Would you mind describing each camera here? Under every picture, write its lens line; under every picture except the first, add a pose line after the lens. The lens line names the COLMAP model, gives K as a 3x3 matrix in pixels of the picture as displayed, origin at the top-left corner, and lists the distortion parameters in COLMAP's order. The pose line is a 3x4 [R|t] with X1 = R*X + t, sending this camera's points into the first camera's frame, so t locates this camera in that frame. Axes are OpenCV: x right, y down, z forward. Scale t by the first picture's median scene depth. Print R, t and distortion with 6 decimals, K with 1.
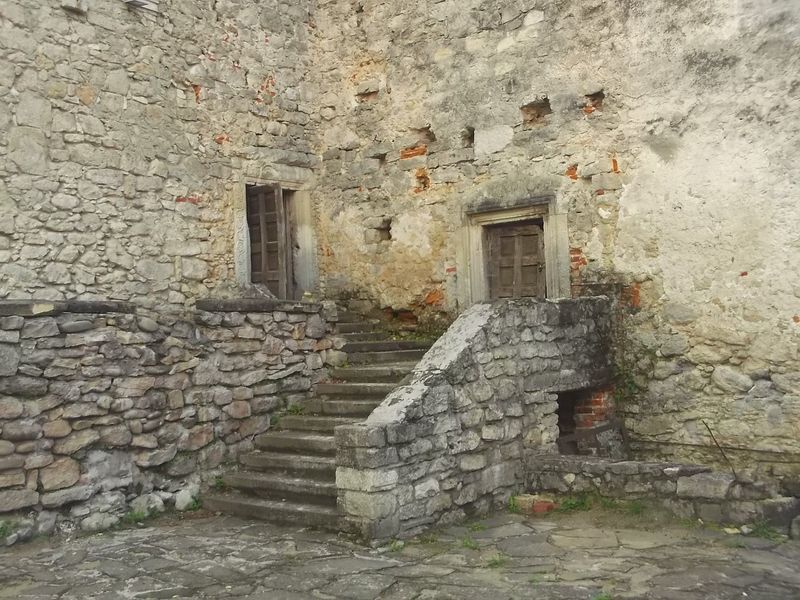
lens RADIAL K [[929.7, 0, 400.0], [0, 929.7, 300.0], [0, 0, 1]] dist [-0.061047, 0.280161]
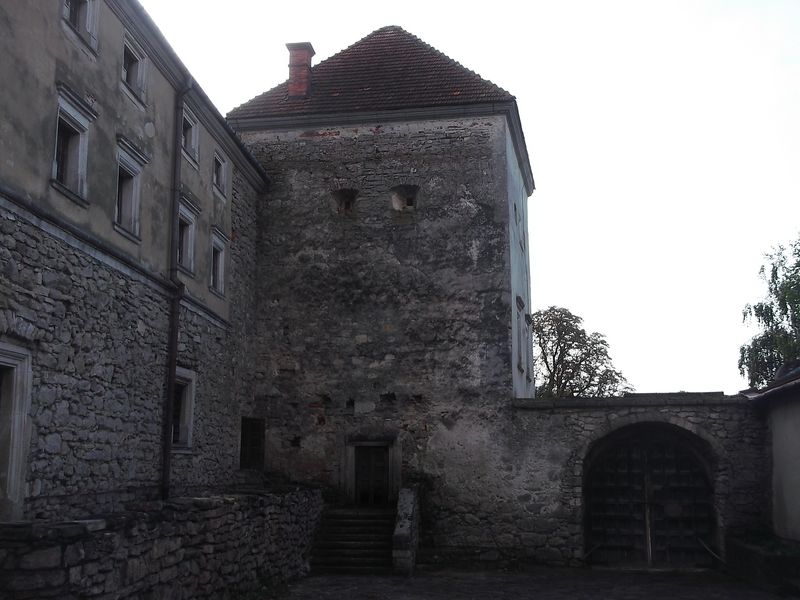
lens RADIAL K [[929.7, 0, 400.0], [0, 929.7, 300.0], [0, 0, 1]] dist [-0.061047, 0.280161]
pose [[0.834569, 0.134002, 0.534358, -1.080659], [-0.049587, 0.984301, -0.169389, -0.057329], [-0.548667, 0.114870, 0.828112, -0.926496]]
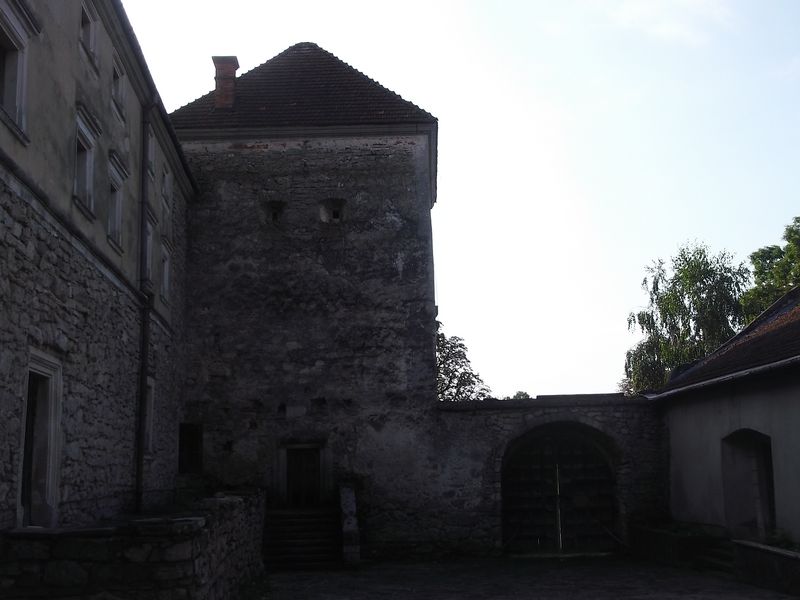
lens RADIAL K [[929.7, 0, 400.0], [0, 929.7, 300.0], [0, 0, 1]] dist [-0.061047, 0.280161]
pose [[0.729053, 0.140531, 0.669875, -1.335180], [-0.025562, 0.983603, -0.178527, -0.043427], [-0.683980, 0.113032, 0.720691, -0.883827]]
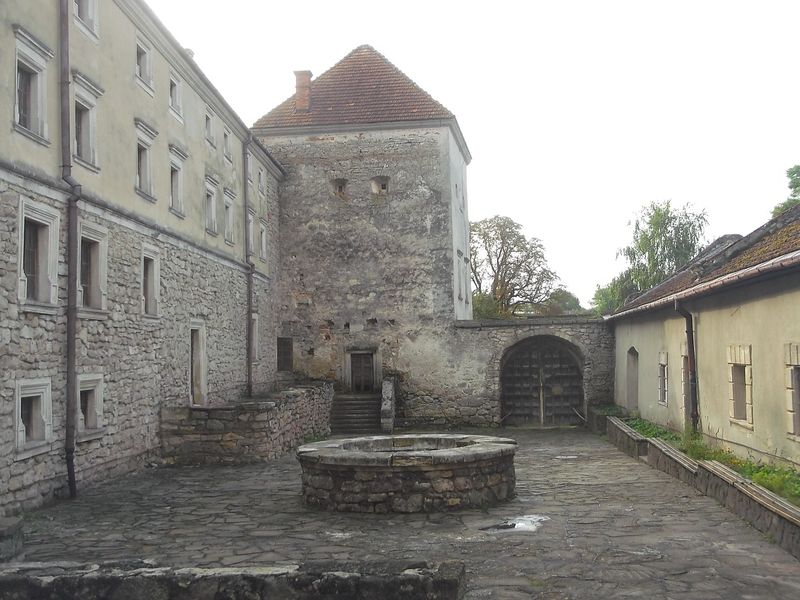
lens RADIAL K [[929.7, 0, 400.0], [0, 929.7, 300.0], [0, 0, 1]] dist [-0.061047, 0.280161]
pose [[0.808116, 0.051741, 0.586746, -1.790075], [-0.027740, 0.998372, -0.049833, -0.117163], [-0.588370, 0.023995, 0.808236, -1.832652]]
